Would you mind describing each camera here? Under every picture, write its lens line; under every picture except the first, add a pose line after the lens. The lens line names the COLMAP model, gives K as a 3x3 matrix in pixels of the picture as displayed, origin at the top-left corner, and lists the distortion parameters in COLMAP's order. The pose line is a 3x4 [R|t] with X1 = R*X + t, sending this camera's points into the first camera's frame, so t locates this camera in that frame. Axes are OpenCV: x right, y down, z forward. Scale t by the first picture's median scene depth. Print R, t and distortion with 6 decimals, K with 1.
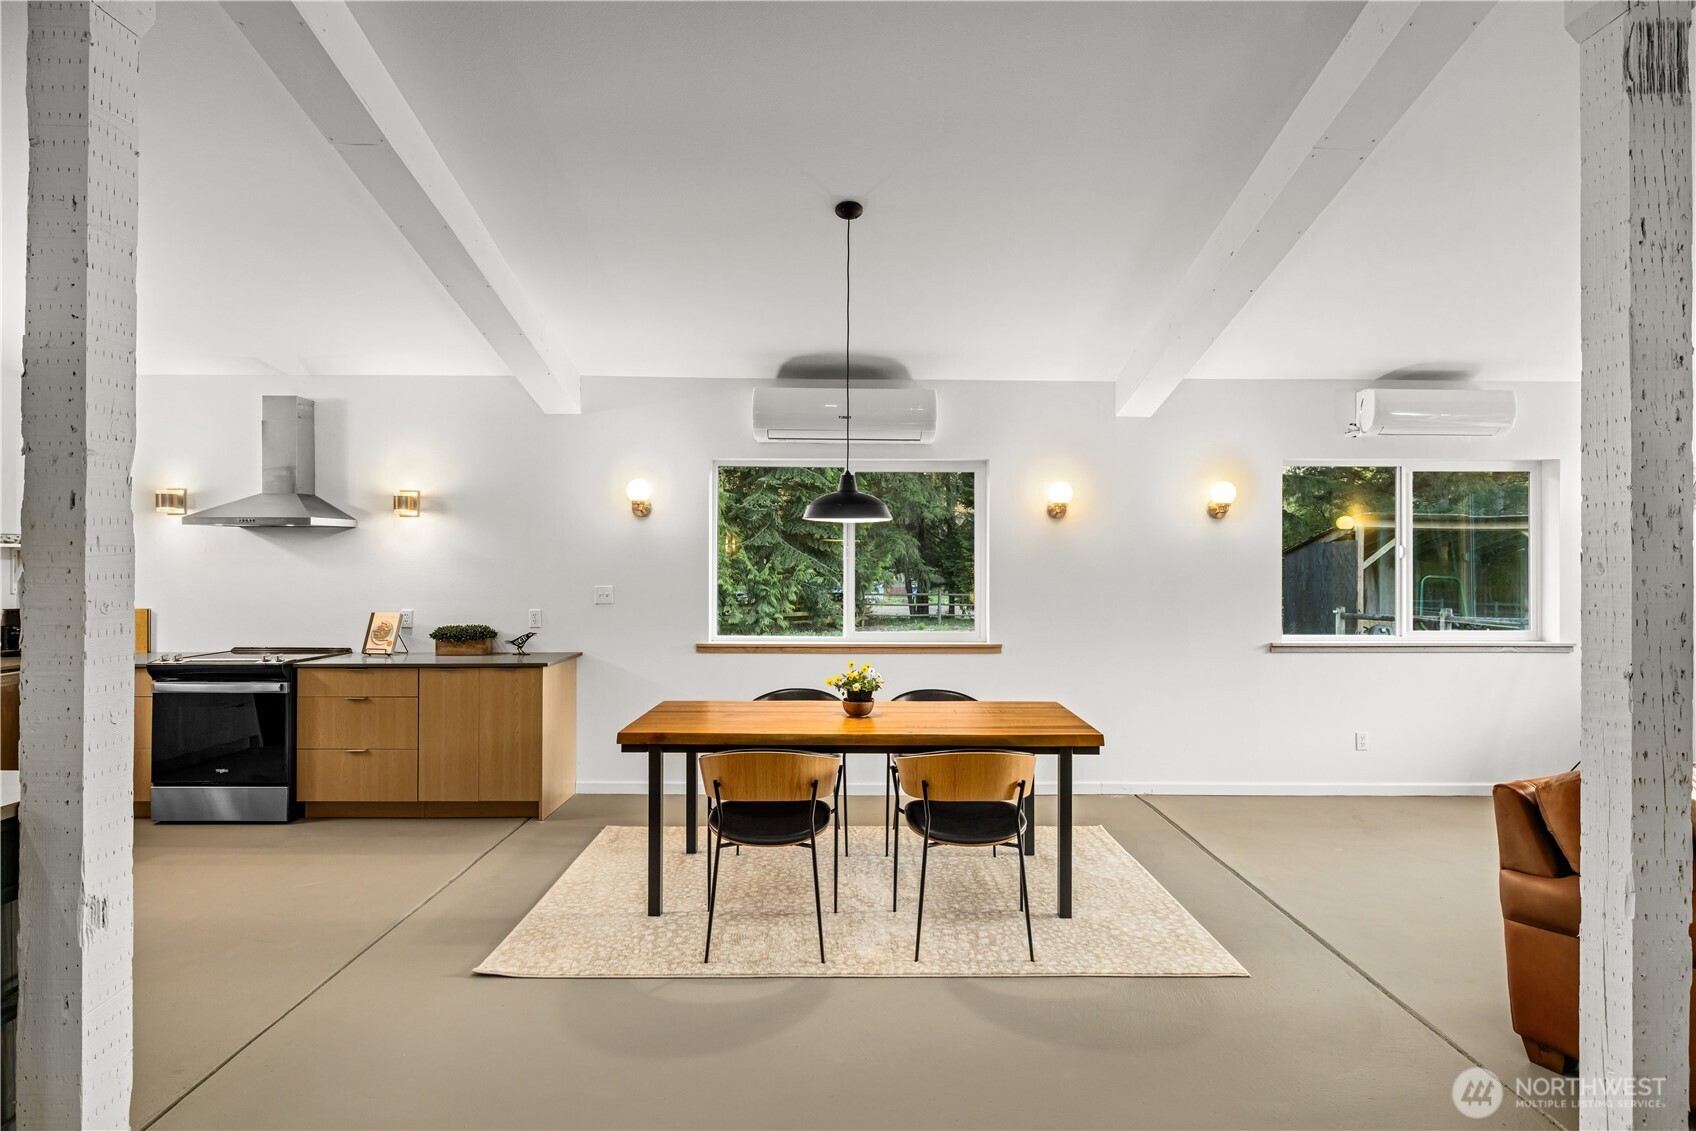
lens RADIAL K [[880.5, 0, 845.0], [0, 880.5, 563.0], [0, 0, 1]] dist [-0.003162, -0.000170]
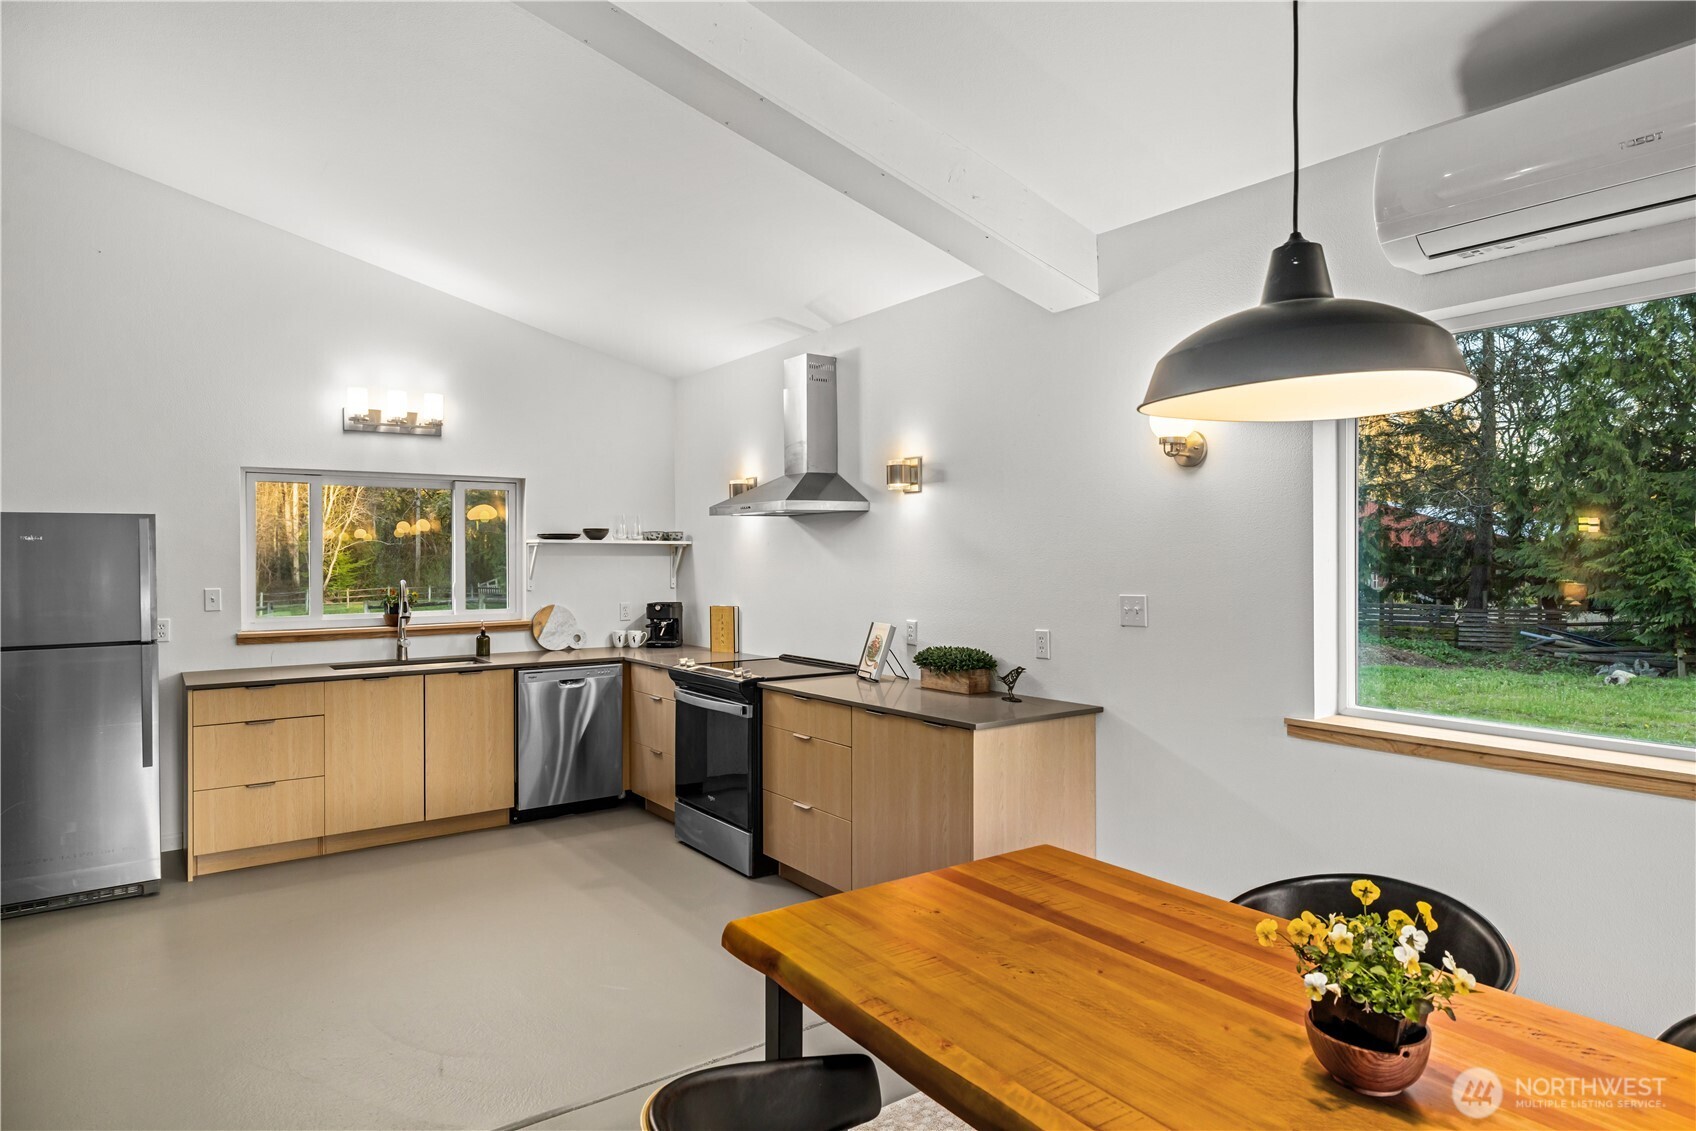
lens RADIAL K [[968.6, 0, 846.5], [0, 968.6, 562.8], [0, 0, 1]] dist [-0.000409, 0.001547]
pose [[0.593454, -0.000324, -0.804868, 0.120866], [0.005001, 0.999982, 0.003285, 0.002288], [0.804852, -0.005975, 0.593445, 0.488733]]
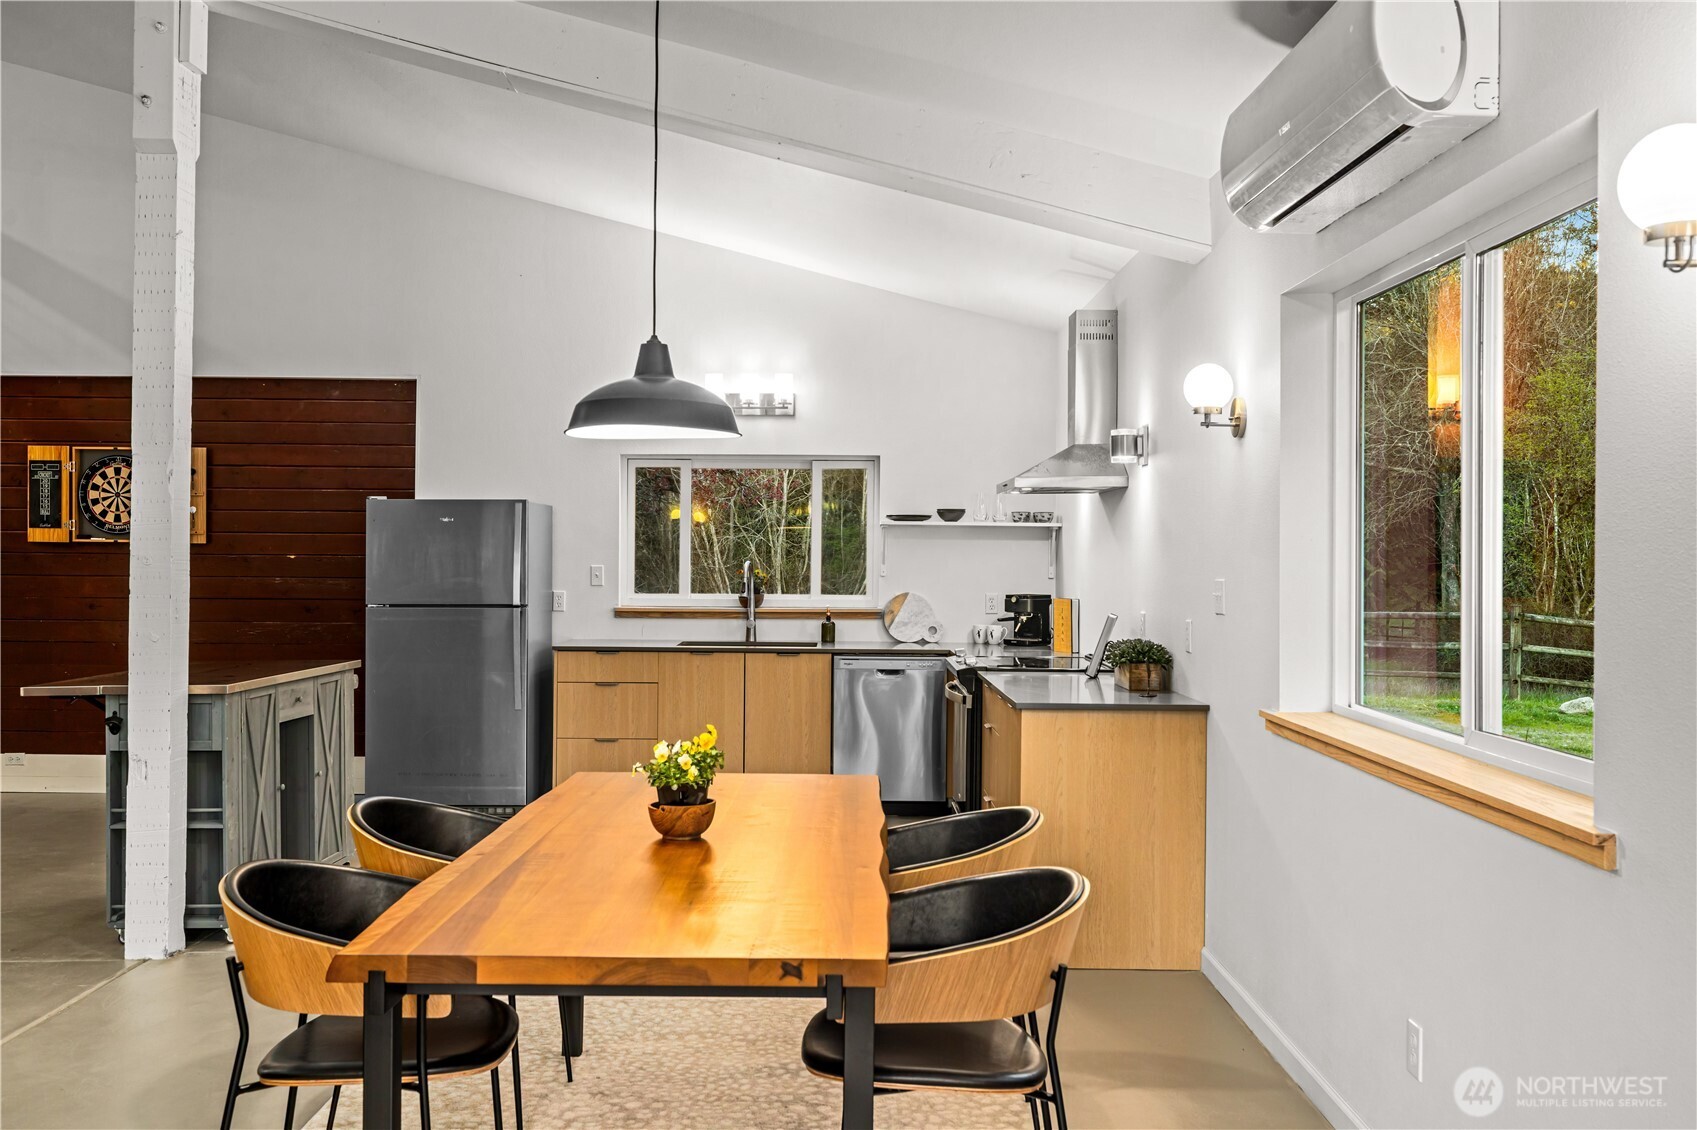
lens RADIAL K [[1584.1, 0, 851.8], [0, 1584.1, 565.3], [0, 0, 1]] dist [-0.025656, 0.000000]
pose [[-0.001656, 0.004797, -0.999987, 0.666515], [-0.007856, 0.999958, 0.004810, 0.015756], [0.999968, 0.007864, -0.001618, 0.808336]]
